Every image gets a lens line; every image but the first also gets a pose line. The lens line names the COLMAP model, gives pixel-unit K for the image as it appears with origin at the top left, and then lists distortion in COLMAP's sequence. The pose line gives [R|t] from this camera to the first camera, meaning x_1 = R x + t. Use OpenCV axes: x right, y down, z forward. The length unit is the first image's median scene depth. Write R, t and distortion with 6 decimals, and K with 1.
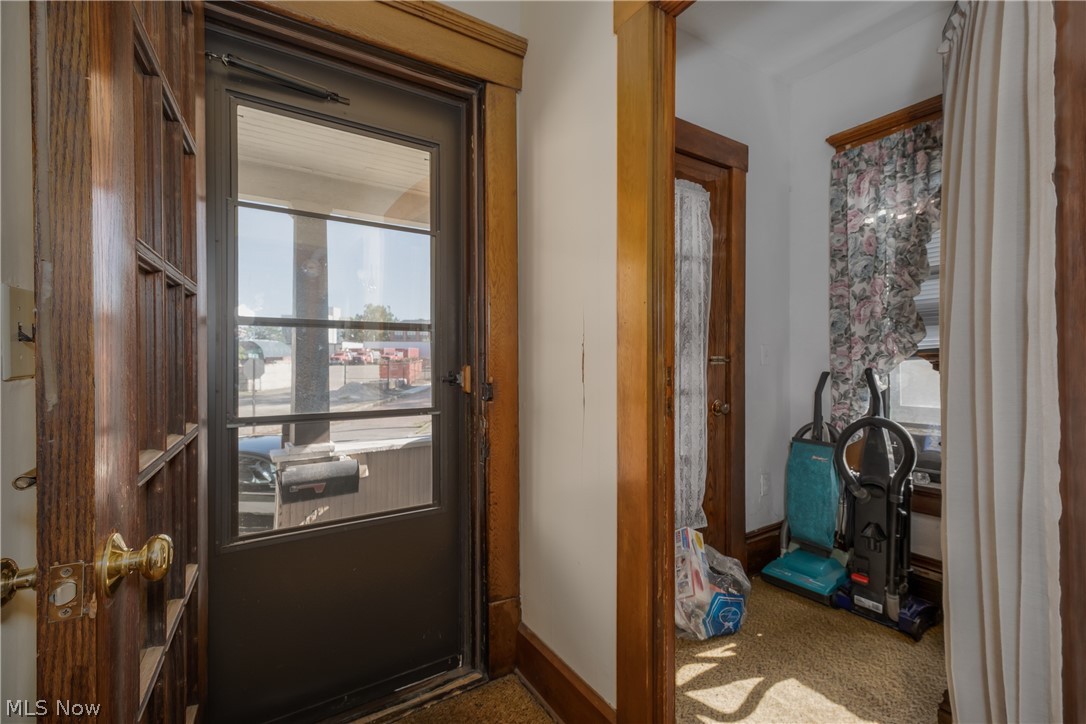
lens RADIAL K [[462.5, 0, 542.4], [0, 462.5, 358.5], [0, 0, 1]] dist [0.014205, -0.000454]
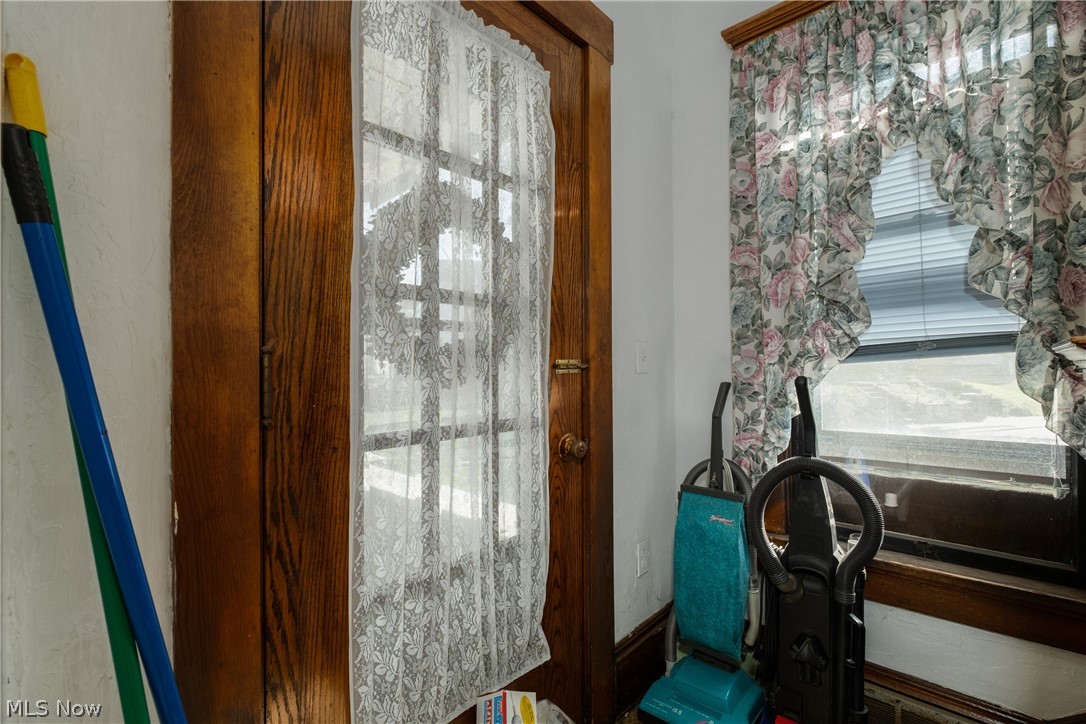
lens RADIAL K [[462.5, 0, 548.3], [0, 462.5, 366.1], [0, 0, 1]] dist [0.014205, -0.000454]
pose [[0.969109, -0.008526, 0.246486, 0.215759], [0.008975, 0.999959, -0.000699, 0.003791], [-0.246470, 0.002889, 0.969146, 0.450013]]
